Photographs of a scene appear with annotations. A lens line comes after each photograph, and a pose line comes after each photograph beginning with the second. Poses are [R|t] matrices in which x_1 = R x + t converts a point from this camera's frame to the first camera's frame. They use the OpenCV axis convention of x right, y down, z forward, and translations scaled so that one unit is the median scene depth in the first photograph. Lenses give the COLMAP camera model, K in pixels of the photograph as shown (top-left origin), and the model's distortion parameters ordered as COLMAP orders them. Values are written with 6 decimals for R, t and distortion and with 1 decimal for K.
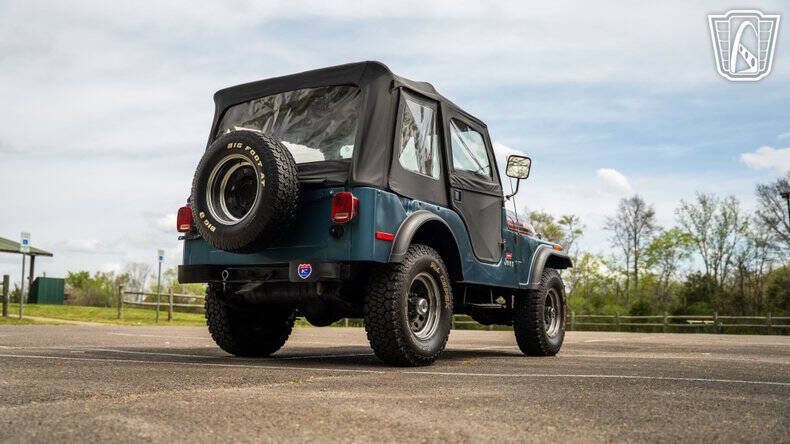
lens RADIAL K [[780.3, 0, 391.1], [0, 780.3, 223.1], [0, 0, 1]] dist [-0.062461, 0.179117]
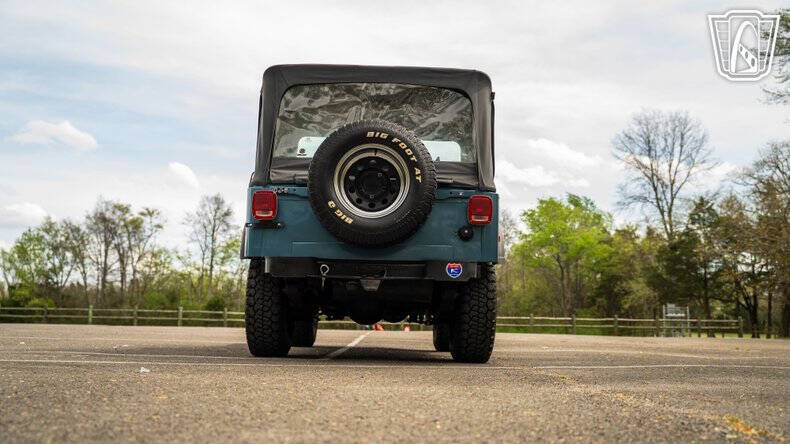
lens RADIAL K [[779.7, 0, 395.0], [0, 779.7, 222.0], [0, 0, 1]] dist [-0.061083, 0.185101]
pose [[0.834398, 0.073873, 0.546189, -0.538356], [-0.076772, 0.996894, -0.017549, 0.016589], [-0.545789, -0.027290, 0.837478, 0.146487]]
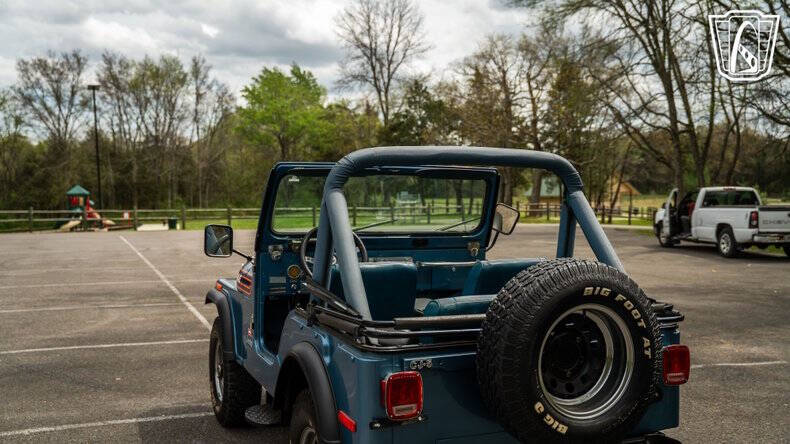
lens RADIAL K [[773.7, 0, 392.5], [0, 773.7, 220.4], [0, 0, 1]] dist [-0.083406, 0.222912]
pose [[0.571542, -0.041843, 0.819505, -0.611321], [-0.100885, 0.987539, 0.120782, -0.164227], [-0.814347, -0.151708, 0.560199, 0.620019]]
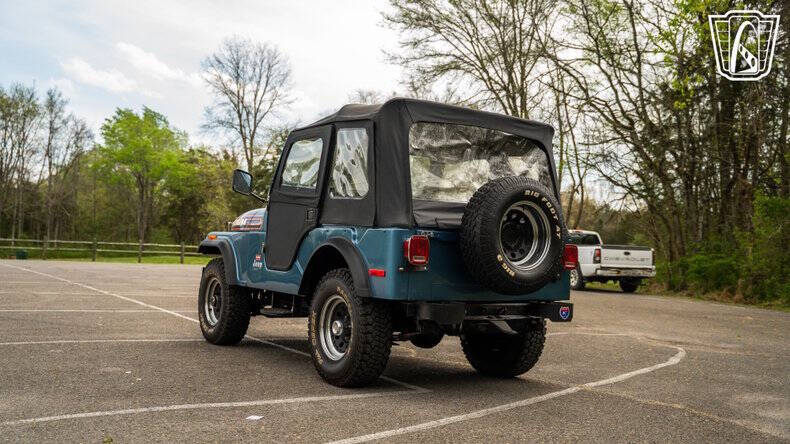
lens RADIAL K [[779.7, 0, 395.0], [0, 779.7, 222.0], [0, 0, 1]] dist [-0.061083, 0.185101]
pose [[0.403976, 0.040721, 0.913863, -0.945046], [-0.156256, 0.987398, 0.025076, -0.046301], [-0.901325, -0.152927, 0.405248, 0.573084]]
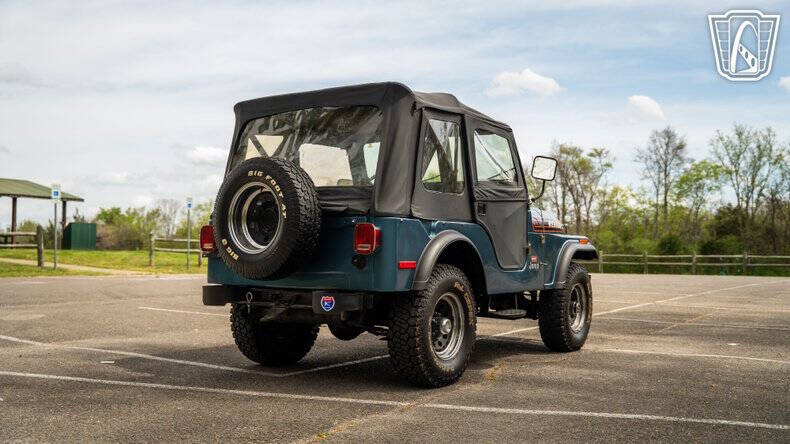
lens RADIAL K [[779.7, 0, 395.0], [0, 779.7, 222.0], [0, 0, 1]] dist [-0.061083, 0.185101]
pose [[0.999505, -0.005403, -0.030994, 0.005335], [0.008212, 0.995797, 0.091224, -0.098387], [0.030371, -0.091433, 0.995348, 0.012033]]
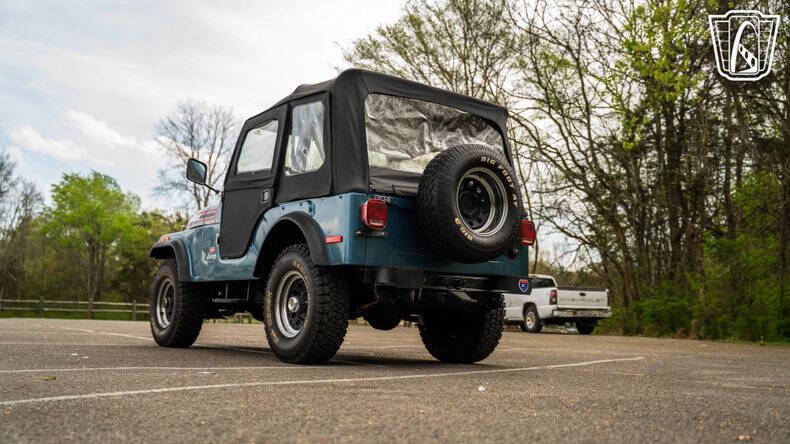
lens RADIAL K [[780.3, 0, 391.1], [0, 780.3, 223.1], [0, 0, 1]] dist [-0.062461, 0.179117]
pose [[0.357094, 0.113357, 0.927164, -0.931903], [-0.144034, 0.987419, -0.065249, 0.054014], [-0.922896, -0.110244, 0.368929, 0.563485]]
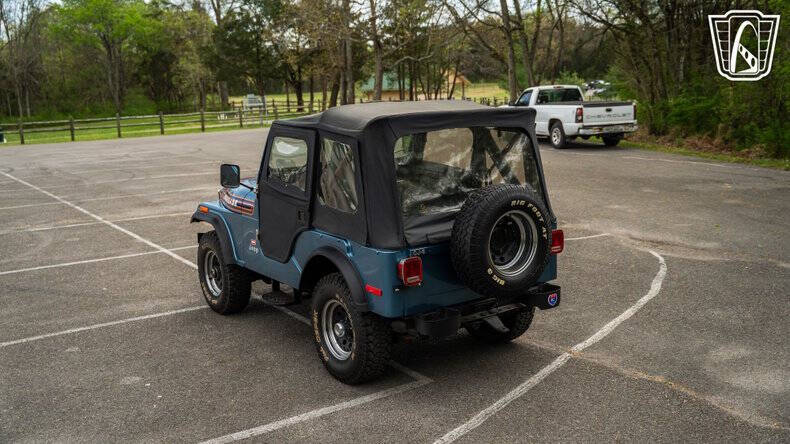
lens RADIAL K [[779.7, 0, 395.0], [0, 779.7, 222.0], [0, 0, 1]] dist [-0.061083, 0.185101]
pose [[0.378825, -0.188830, 0.905999, -0.955814], [-0.082086, 0.968249, 0.236127, -0.241491], [-0.921821, -0.163821, 0.351296, 0.602422]]
